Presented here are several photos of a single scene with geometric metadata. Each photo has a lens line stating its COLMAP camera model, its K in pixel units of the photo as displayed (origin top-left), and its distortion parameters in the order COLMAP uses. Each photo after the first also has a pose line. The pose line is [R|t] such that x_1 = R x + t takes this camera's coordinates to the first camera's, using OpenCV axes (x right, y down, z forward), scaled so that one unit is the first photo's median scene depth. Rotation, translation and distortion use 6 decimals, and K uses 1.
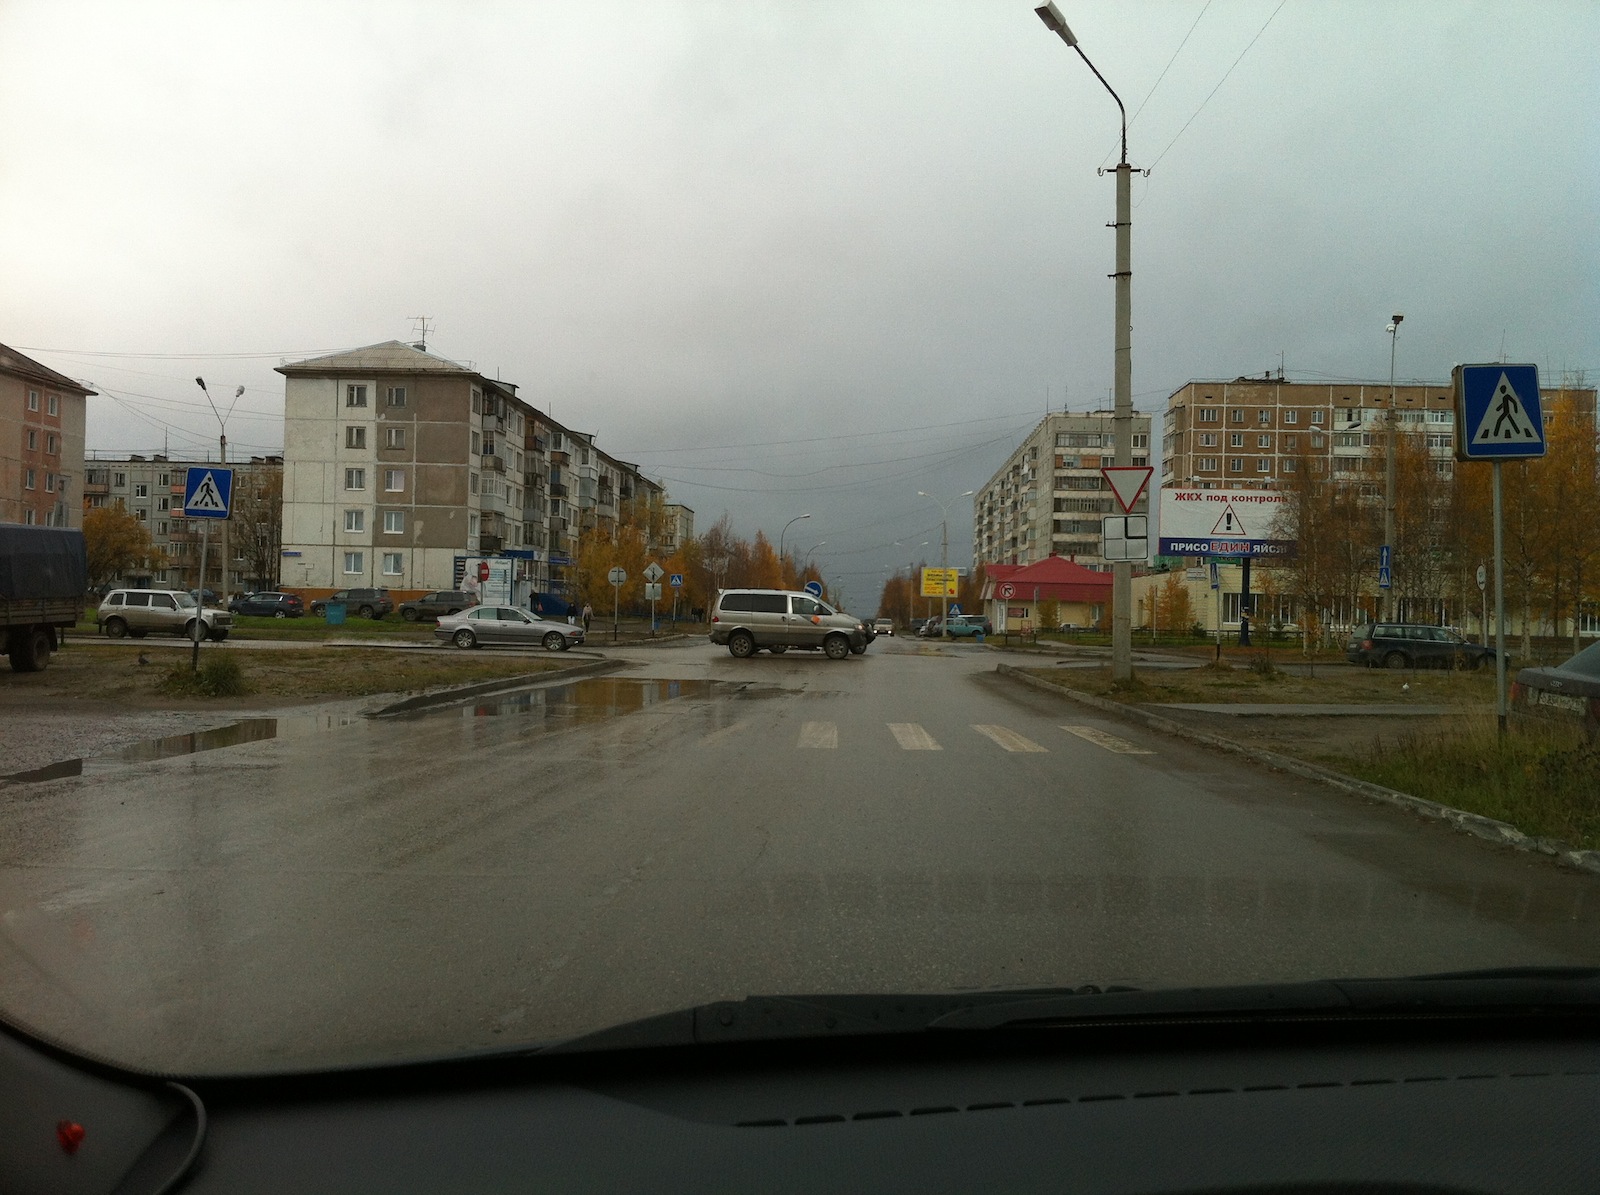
lens RADIAL K [[1338.0, 0, 799.8], [0, 1338.0, 595.5], [0, 0, 1]] dist [0.018149, -0.001705]
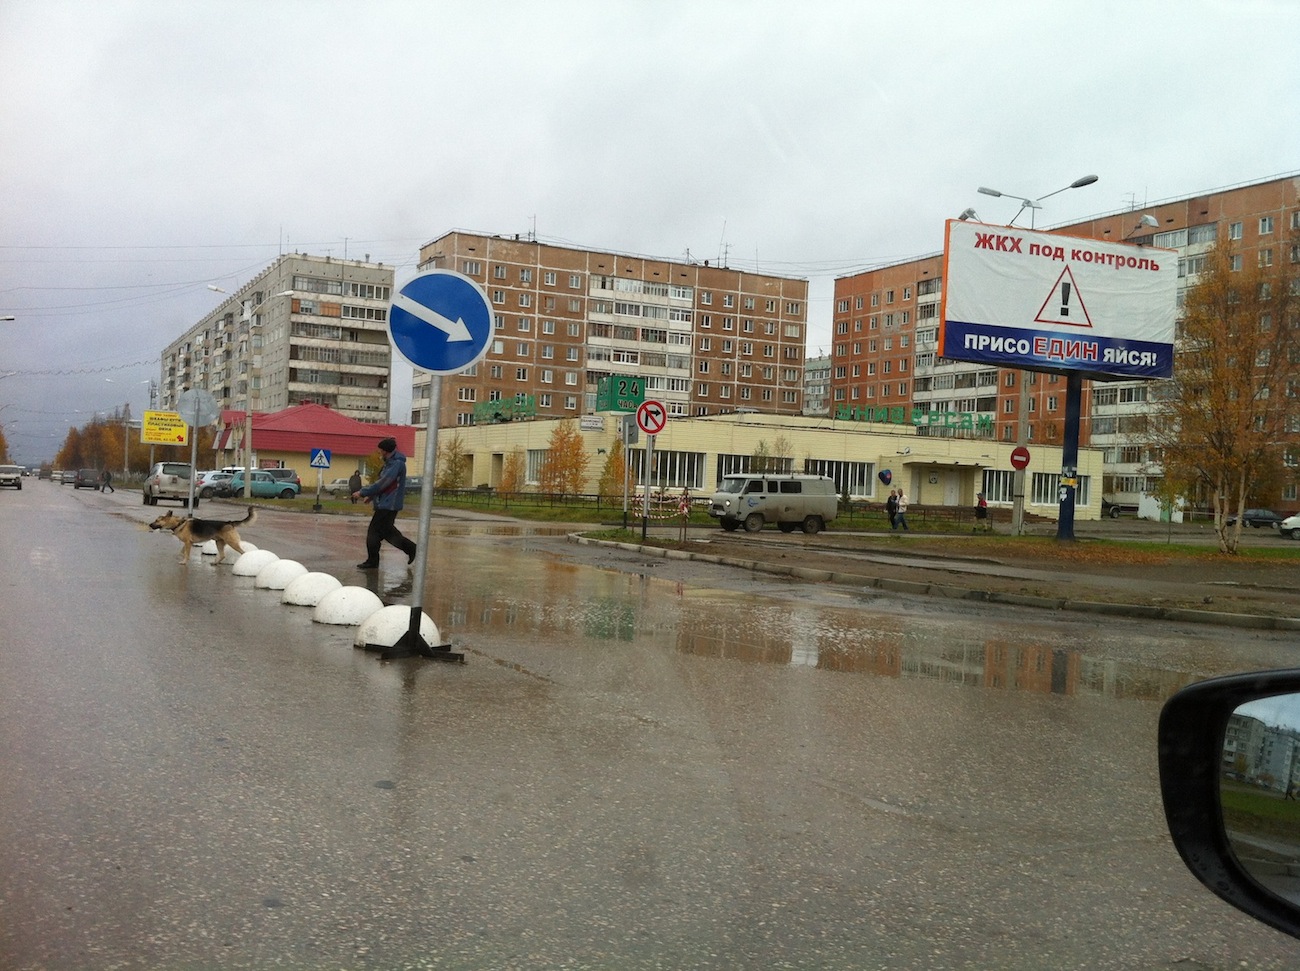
lens RADIAL K [[1087.1, 0, 653.5], [0, 1087.1, 490.6], [0, 0, 1]] dist [0.018149, -0.001705]
pose [[0.839158, 0.011602, 0.543763, -0.013242], [-0.029529, 0.999270, 0.024250, 0.004413], [-0.543085, -0.036406, 0.838888, 0.259875]]
